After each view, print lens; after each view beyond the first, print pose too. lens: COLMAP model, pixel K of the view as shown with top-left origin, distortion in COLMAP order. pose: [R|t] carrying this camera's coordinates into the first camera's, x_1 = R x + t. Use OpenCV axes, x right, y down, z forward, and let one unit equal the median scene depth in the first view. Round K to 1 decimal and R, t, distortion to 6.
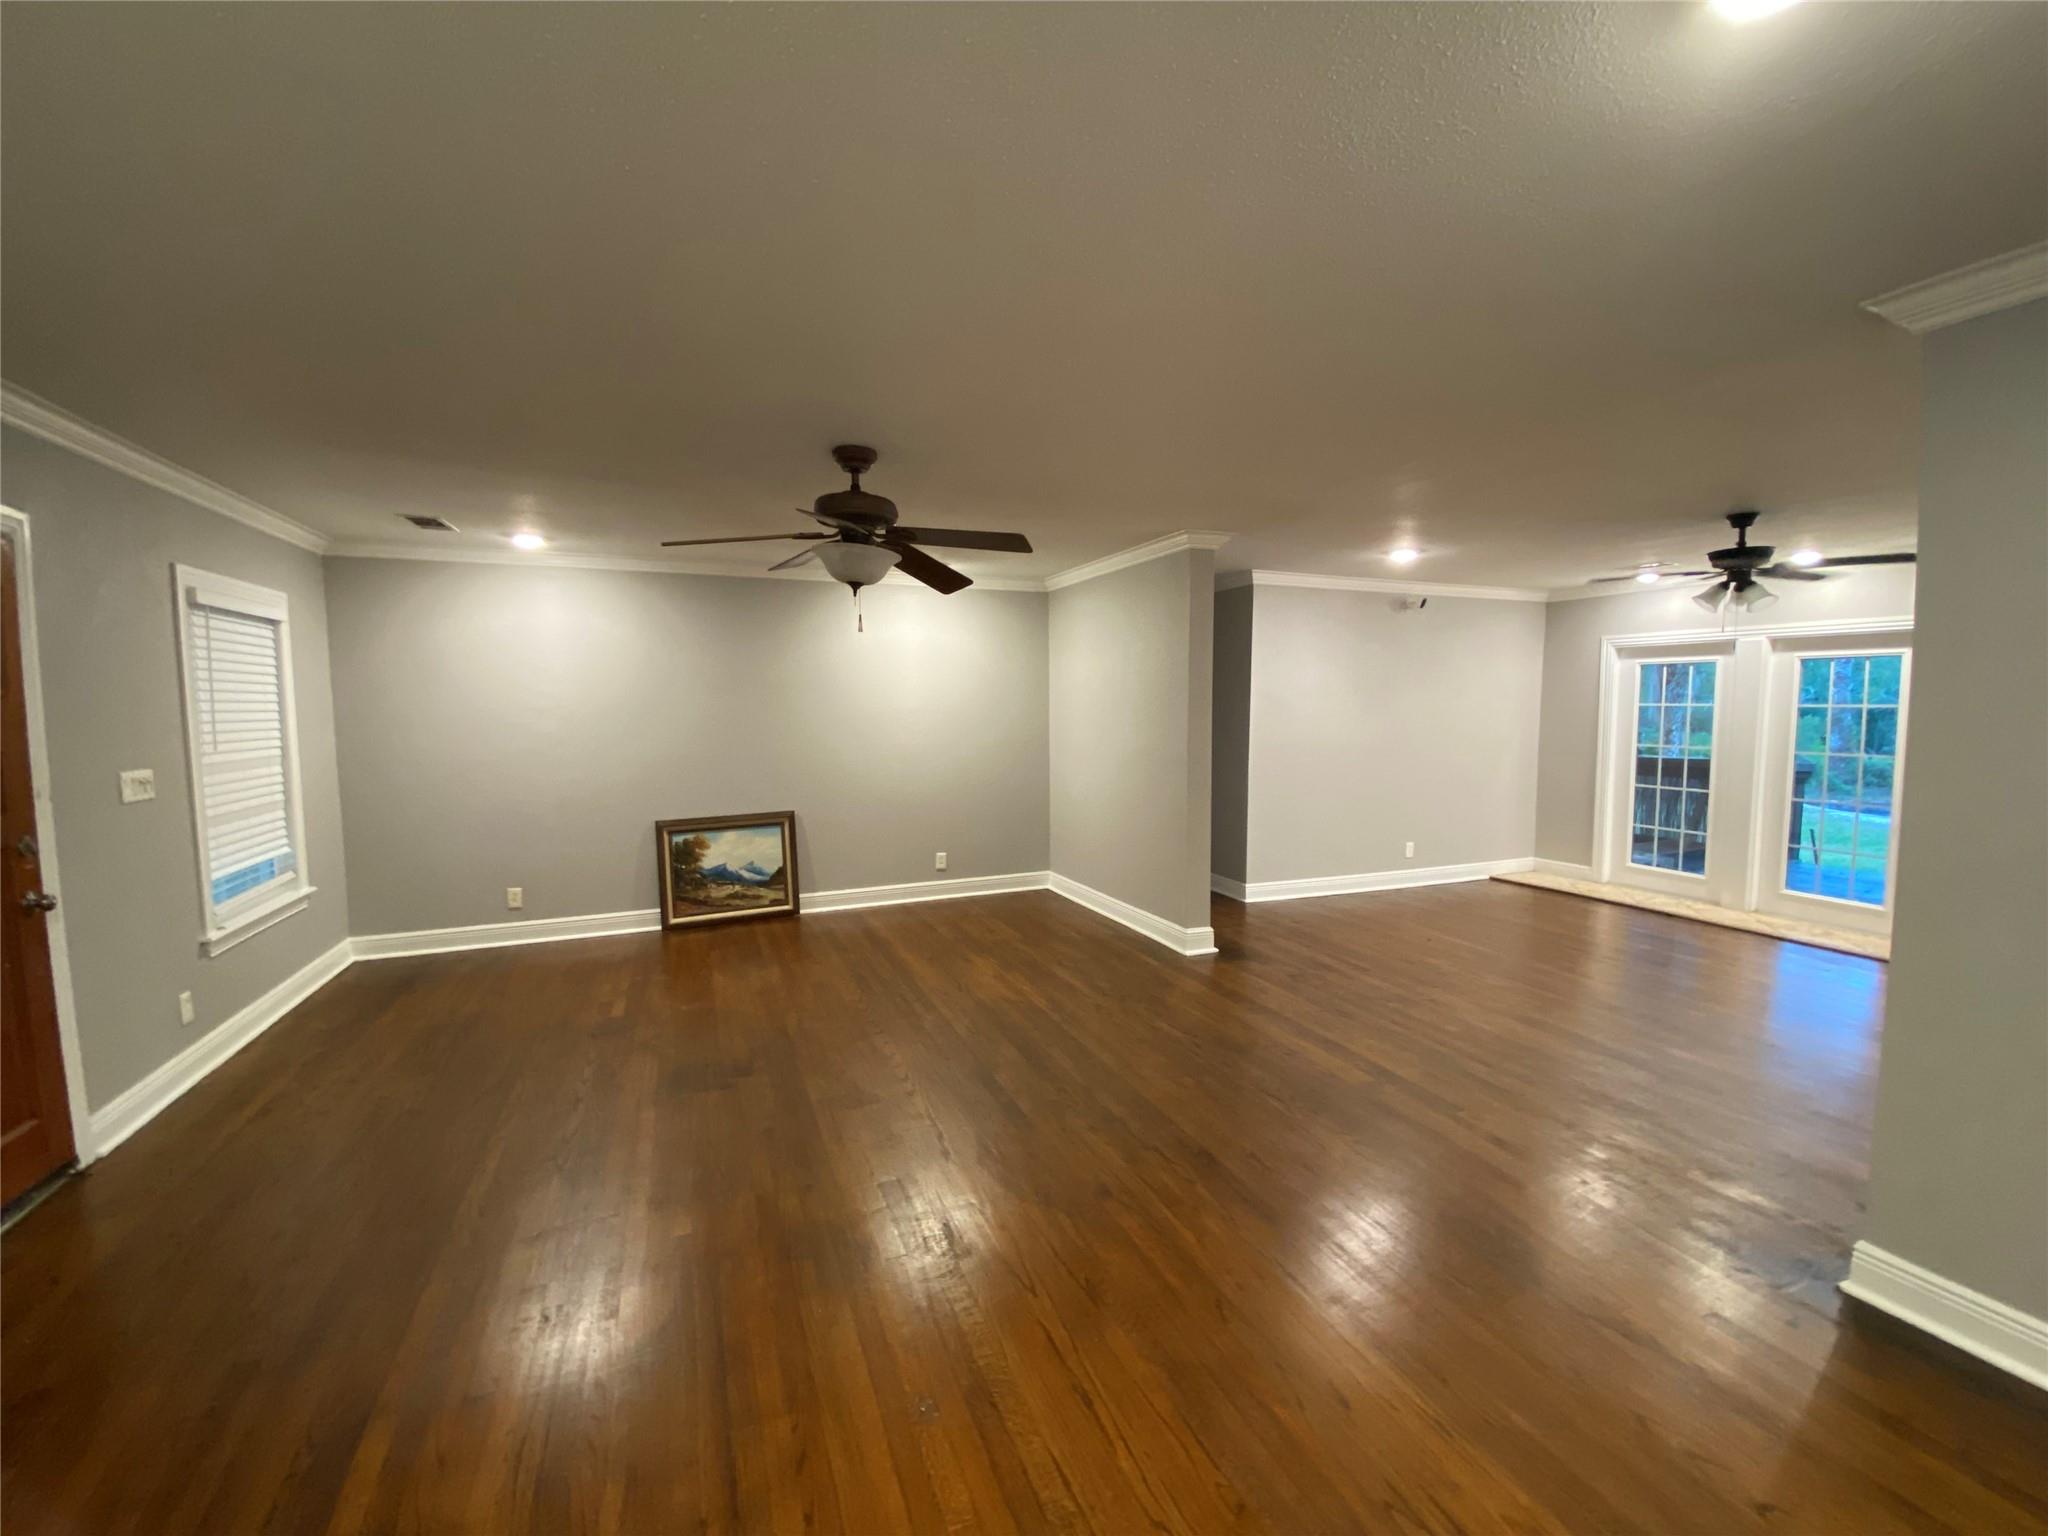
lens RADIAL K [[821.4, 0, 1020.7], [0, 821.4, 789.3], [0, 0, 1]] dist [-0.010126, -0.003339]
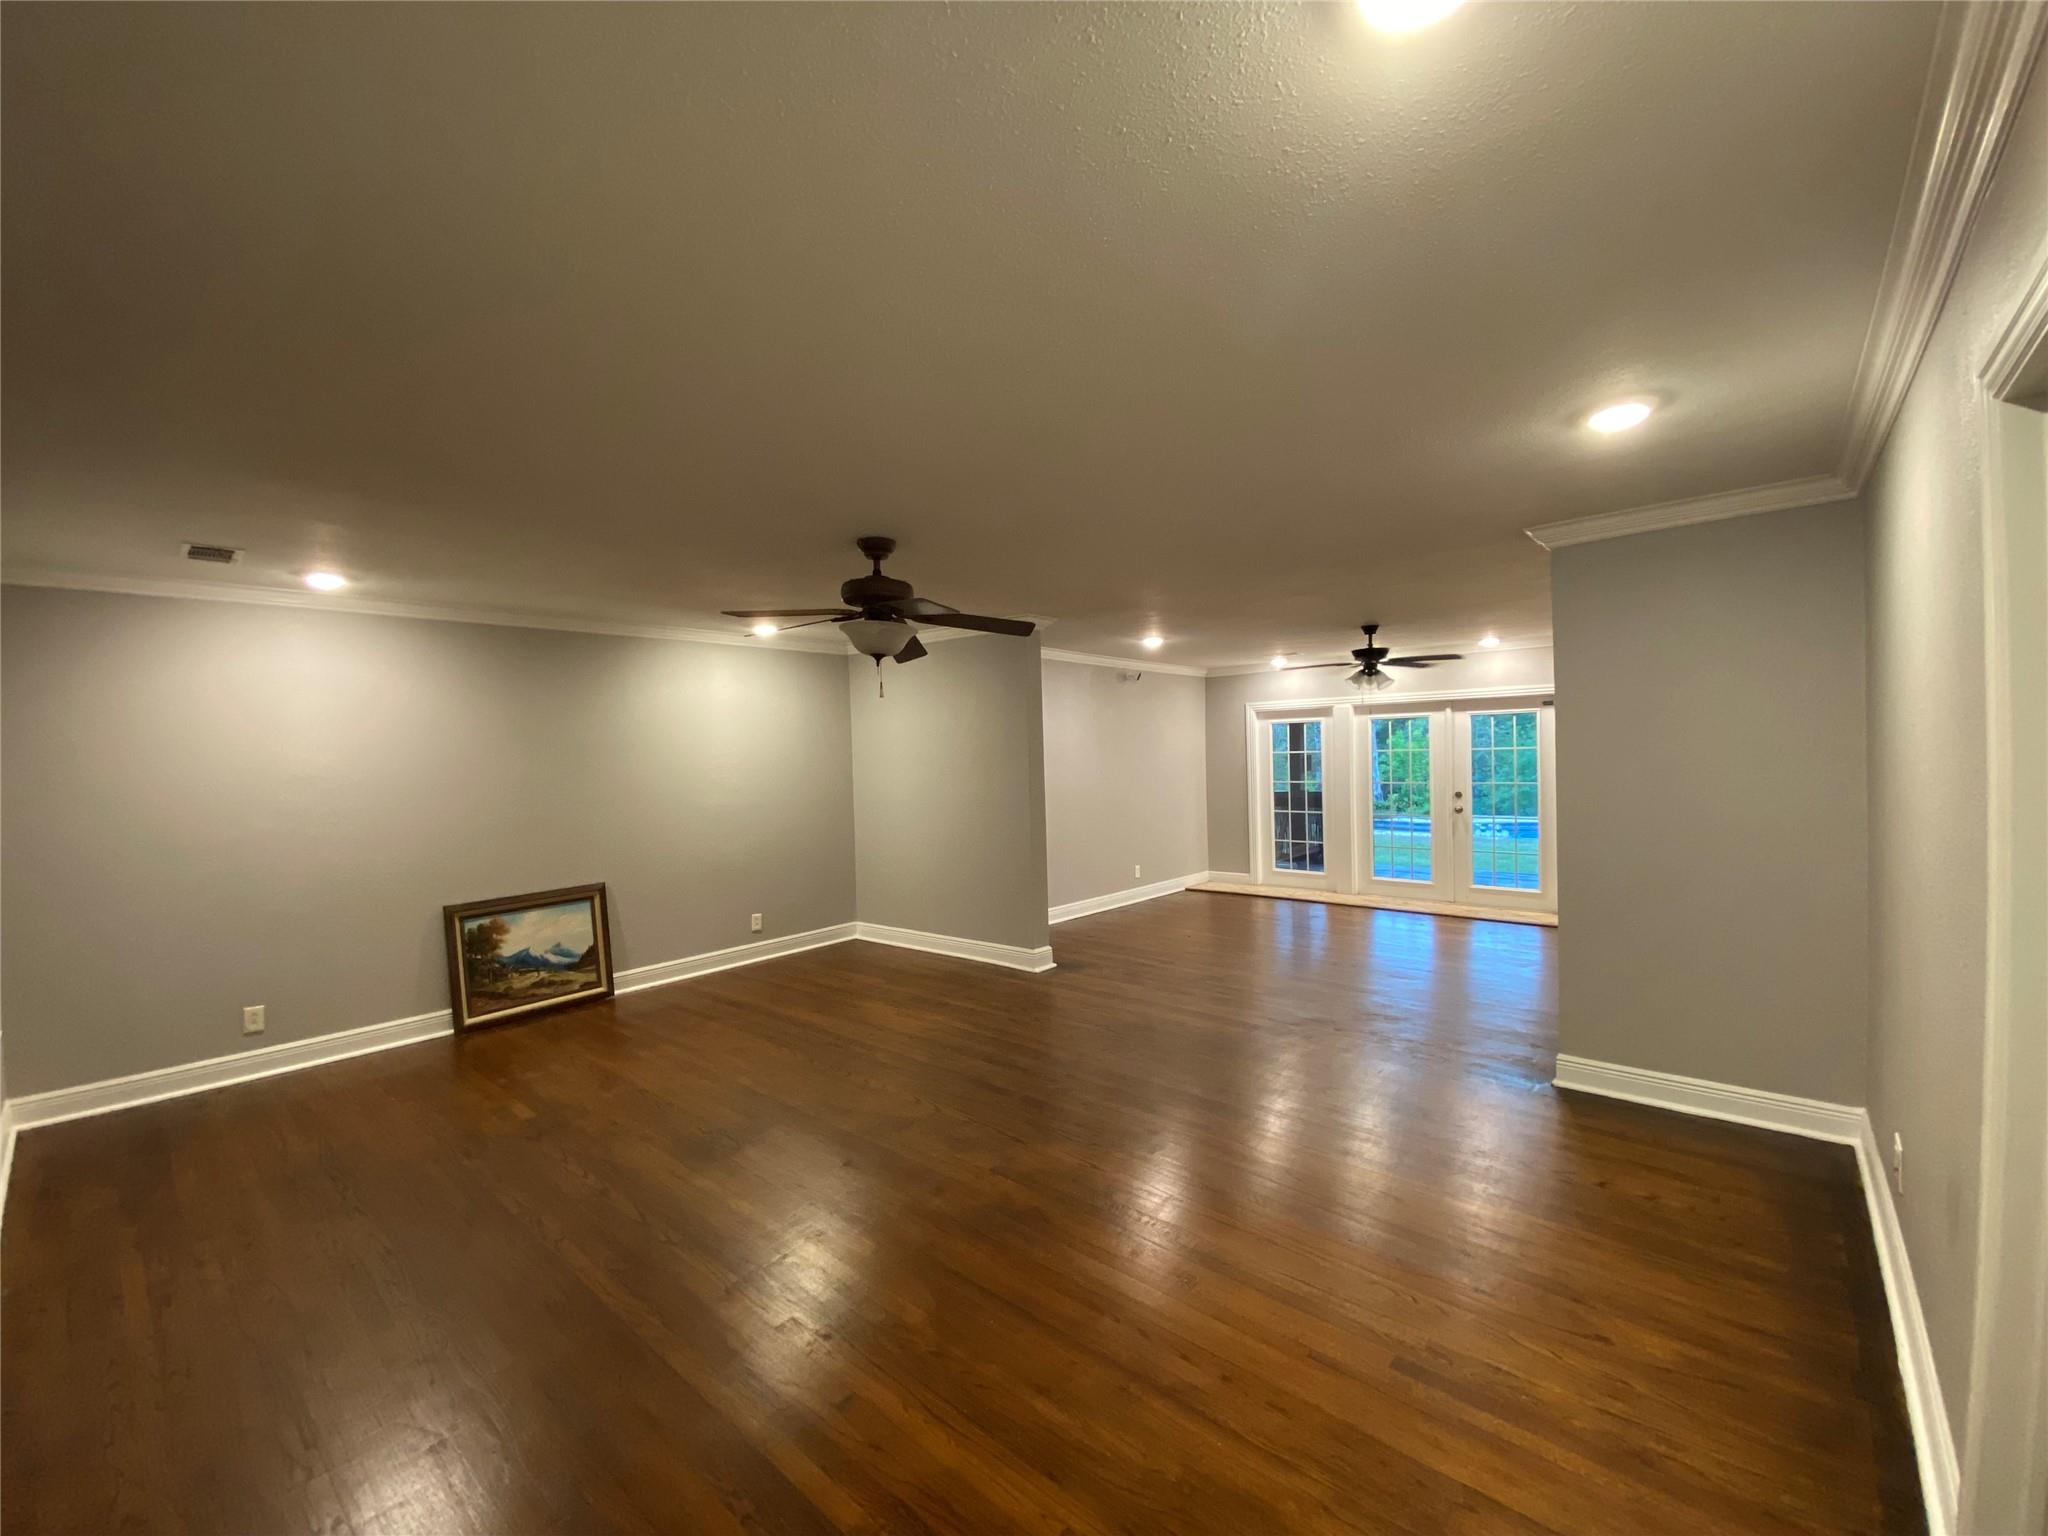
lens RADIAL K [[821.4, 0, 1009.1], [0, 821.4, 786.2], [0, 0, 1]] dist [-0.010126, -0.003339]
pose [[0.893888, -0.035085, 0.446915, -0.293785], [0.068367, 0.995940, -0.058558, 0.003359], [-0.443046, 0.082899, 0.892658, -0.038369]]
